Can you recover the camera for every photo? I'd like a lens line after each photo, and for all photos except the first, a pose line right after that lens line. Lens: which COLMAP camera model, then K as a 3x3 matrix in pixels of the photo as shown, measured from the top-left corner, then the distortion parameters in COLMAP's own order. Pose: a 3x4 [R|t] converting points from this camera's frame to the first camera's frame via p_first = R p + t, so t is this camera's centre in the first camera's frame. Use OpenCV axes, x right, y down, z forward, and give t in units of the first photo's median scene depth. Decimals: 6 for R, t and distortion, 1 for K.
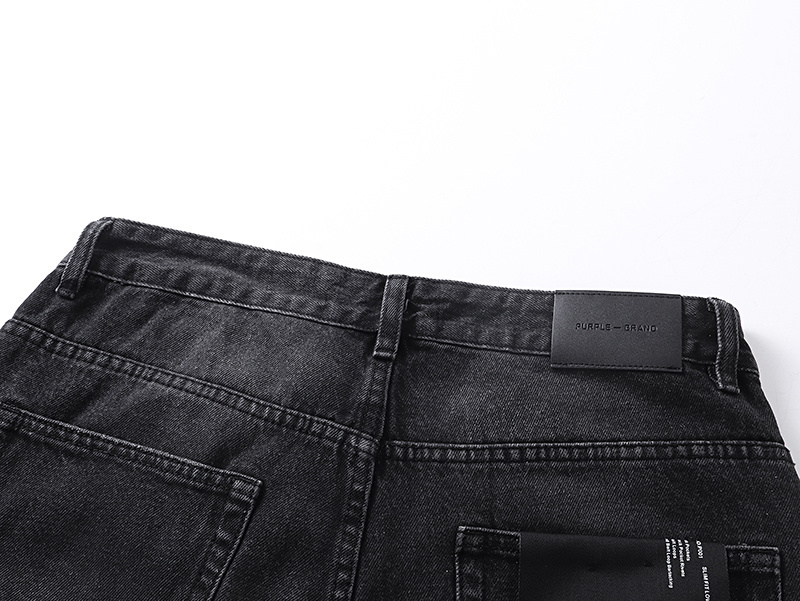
lens RADIAL K [[938.6, 0, 400.0], [0, 938.6, 300.5], [0, 0, 1]] dist [0.004641, 0.056485]
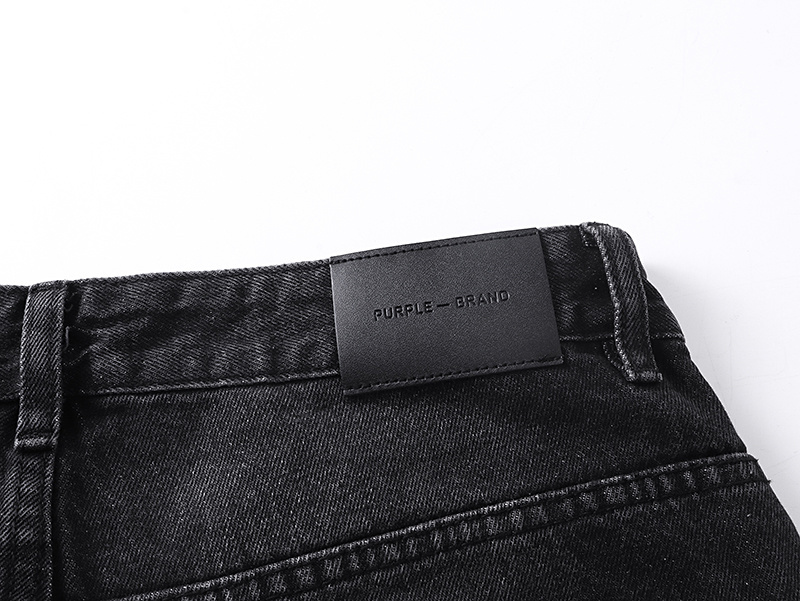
lens RADIAL K [[938.6, 0, 400.0], [0, 938.6, 300.5], [0, 0, 1]] dist [0.004641, 0.056485]
pose [[0.967000, -0.197823, 0.160549, 0.116111], [0.181986, 0.977338, 0.108128, -0.042141], [-0.178301, -0.075342, 0.981087, 0.448595]]
